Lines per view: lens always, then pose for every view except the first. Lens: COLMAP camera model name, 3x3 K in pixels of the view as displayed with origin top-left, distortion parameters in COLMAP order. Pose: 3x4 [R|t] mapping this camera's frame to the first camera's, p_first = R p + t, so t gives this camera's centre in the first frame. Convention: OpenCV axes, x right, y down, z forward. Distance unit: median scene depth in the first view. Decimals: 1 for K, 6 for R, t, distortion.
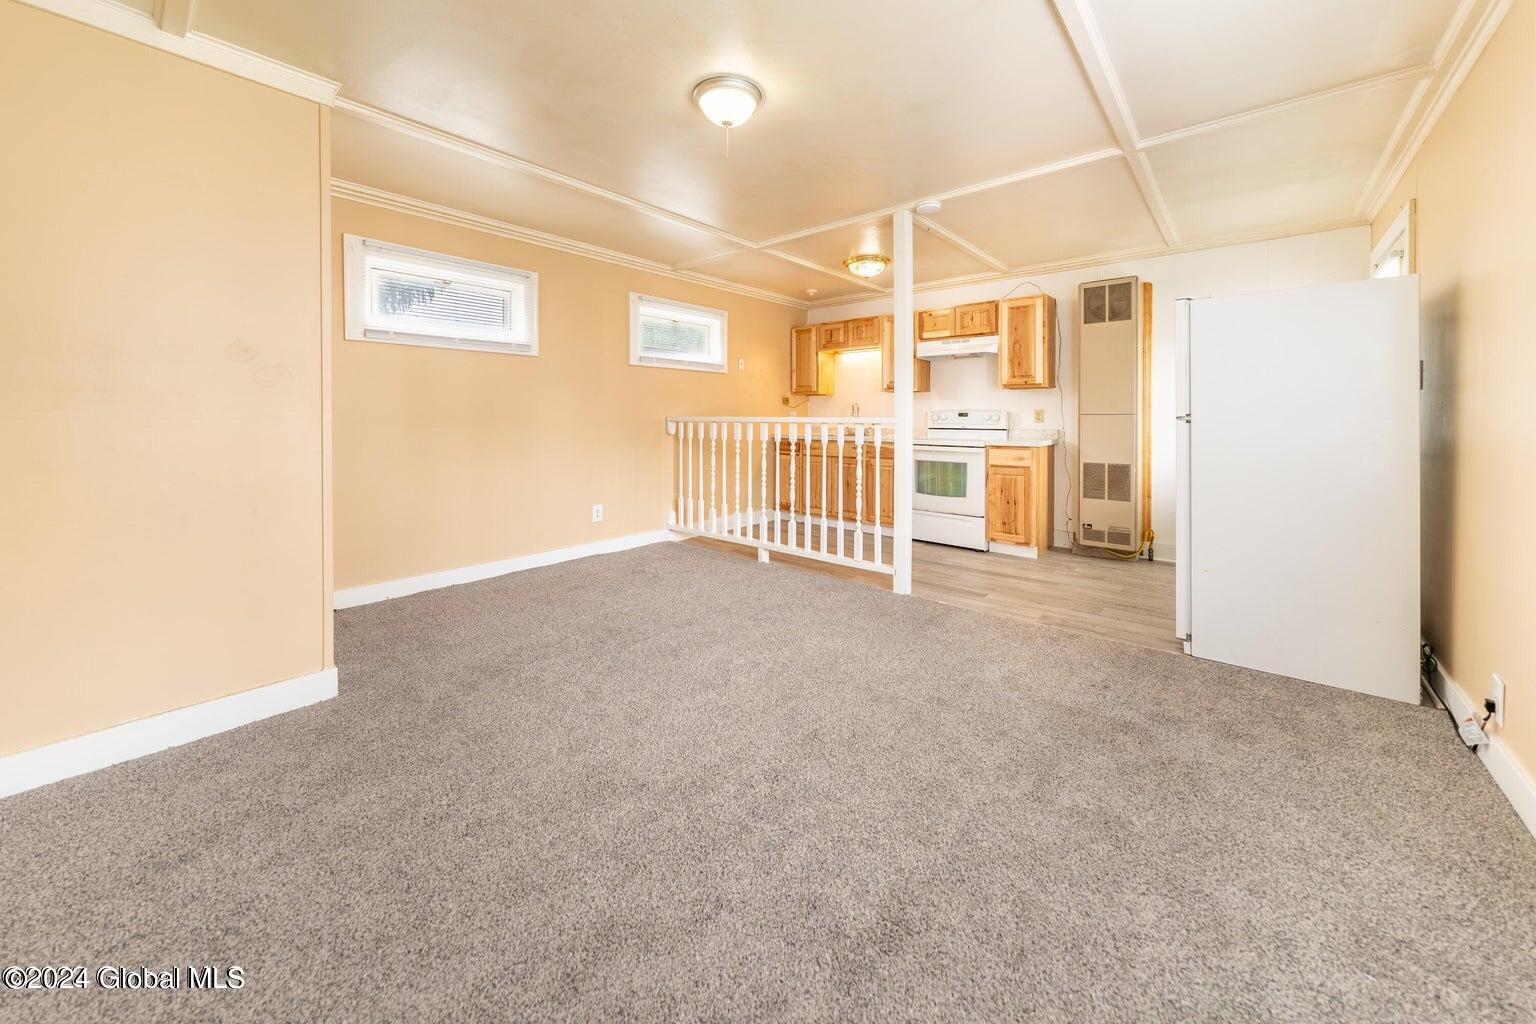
lens RADIAL K [[569.6, 0, 768.0], [0, 569.6, 512.0], [0, 0, 1]] dist [0.000414, 0.000021]
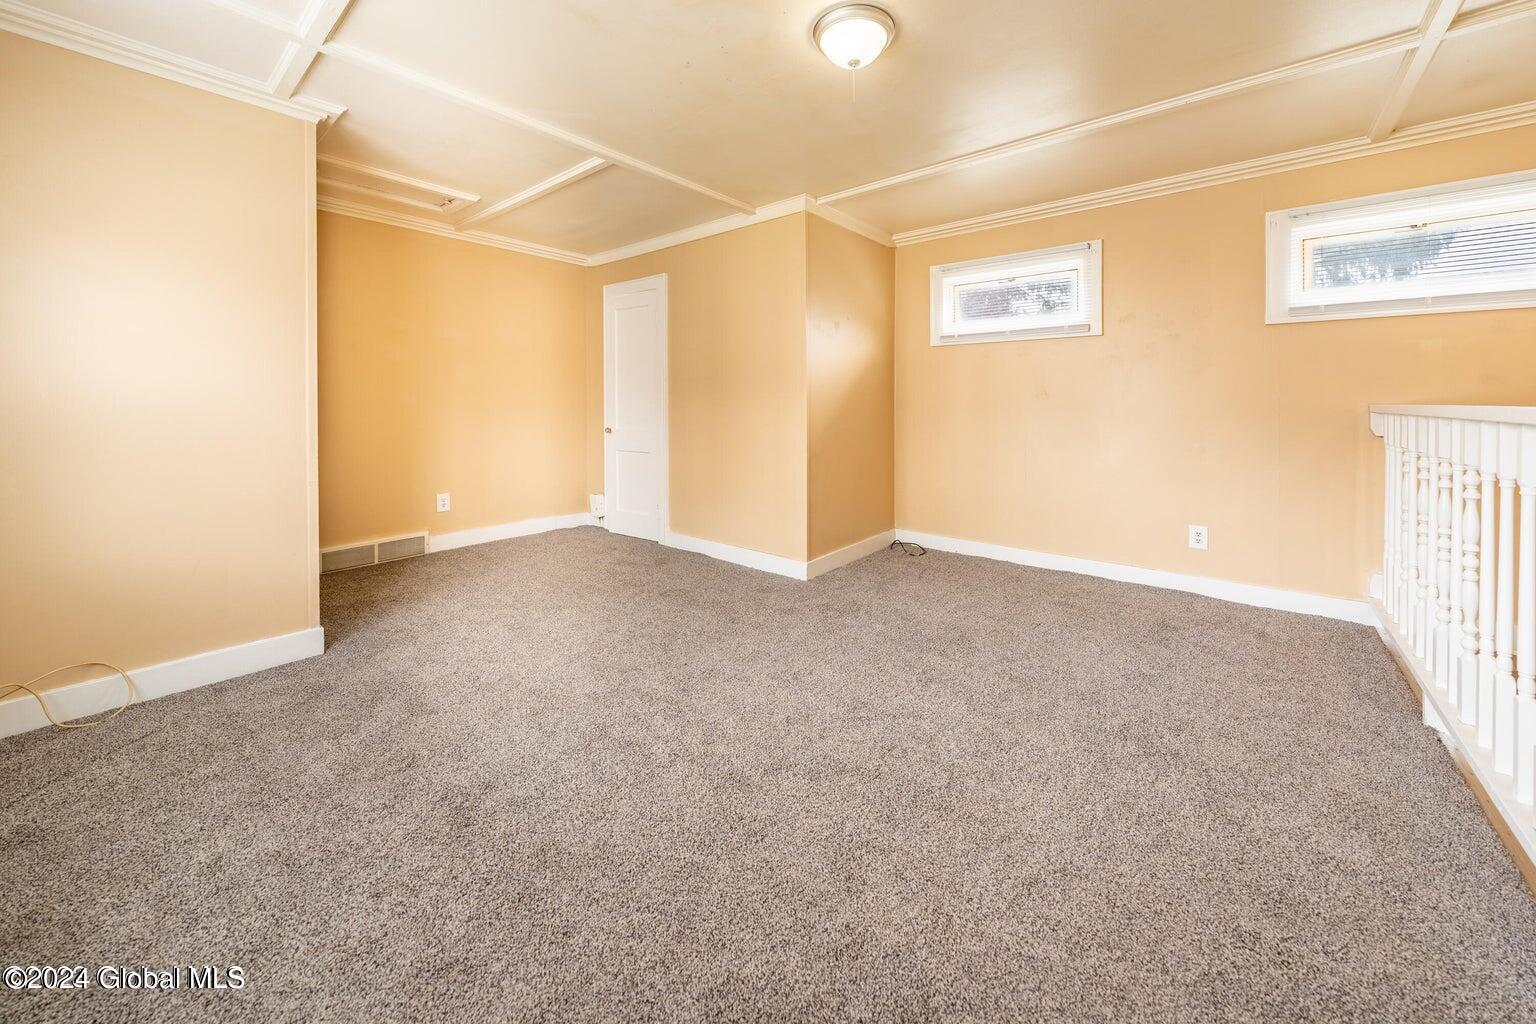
lens RADIAL K [[553.5, 0, 772.8], [0, 553.5, 475.3], [0, 0, 1]] dist [-0.000774, -0.000093]
pose [[0.028371, 0.121761, -0.992154, 0.402174], [-0.165228, 0.979471, 0.115480, -0.071996], [0.985847, 0.160656, 0.047907, 0.457398]]
